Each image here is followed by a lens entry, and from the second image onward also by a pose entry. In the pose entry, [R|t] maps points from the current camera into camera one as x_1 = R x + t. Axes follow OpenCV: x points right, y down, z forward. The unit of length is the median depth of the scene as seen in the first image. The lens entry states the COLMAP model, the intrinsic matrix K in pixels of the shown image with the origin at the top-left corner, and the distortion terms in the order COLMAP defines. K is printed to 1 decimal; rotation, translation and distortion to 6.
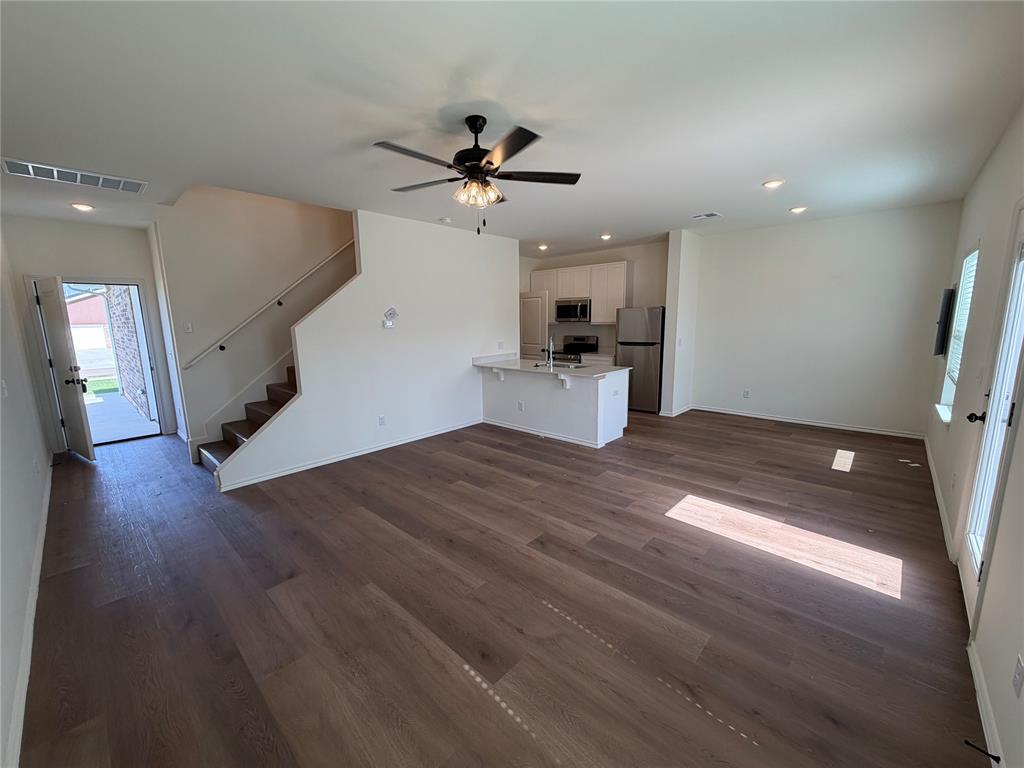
lens RADIAL K [[408.0, 0, 511.3], [0, 408.0, 388.5], [0, 0, 1]] dist [-0.001564, 0.001221]
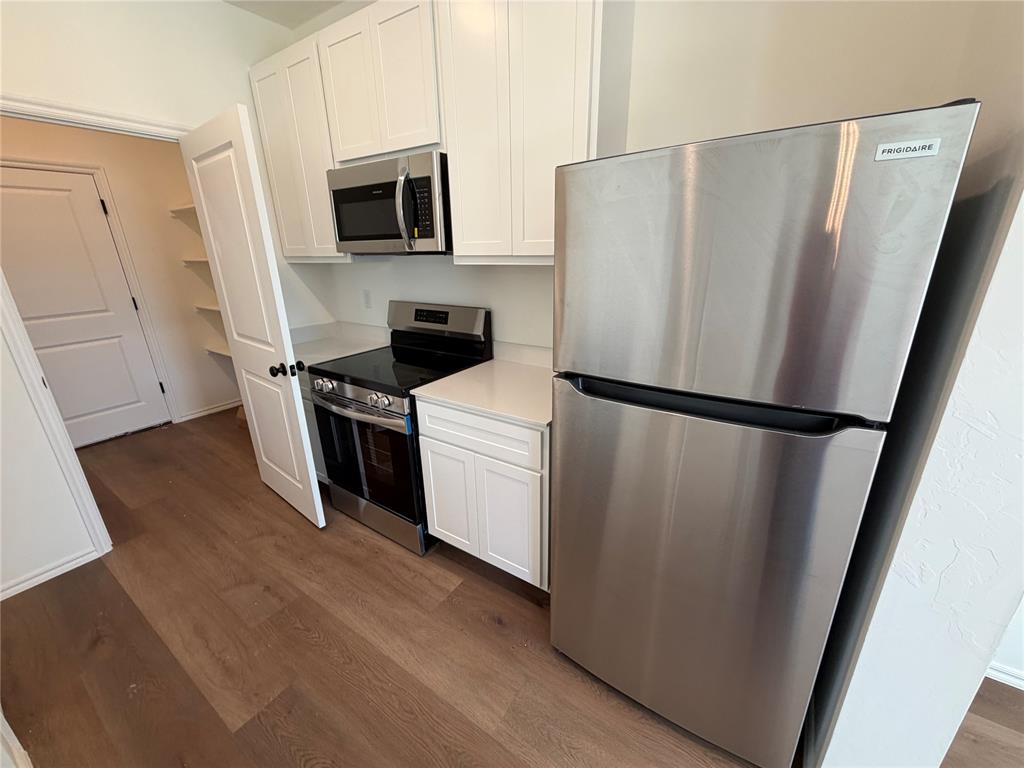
lens RADIAL K [[408.0, 0, 517.2], [0, 408.0, 378.4], [0, 0, 1]] dist [-0.001564, 0.001221]
pose [[0.988013, -0.052284, 0.145250, 0.369001], [0.032510, 0.990269, 0.135319, -0.231195], [-0.150912, -0.128975, 0.980098, 1.420568]]
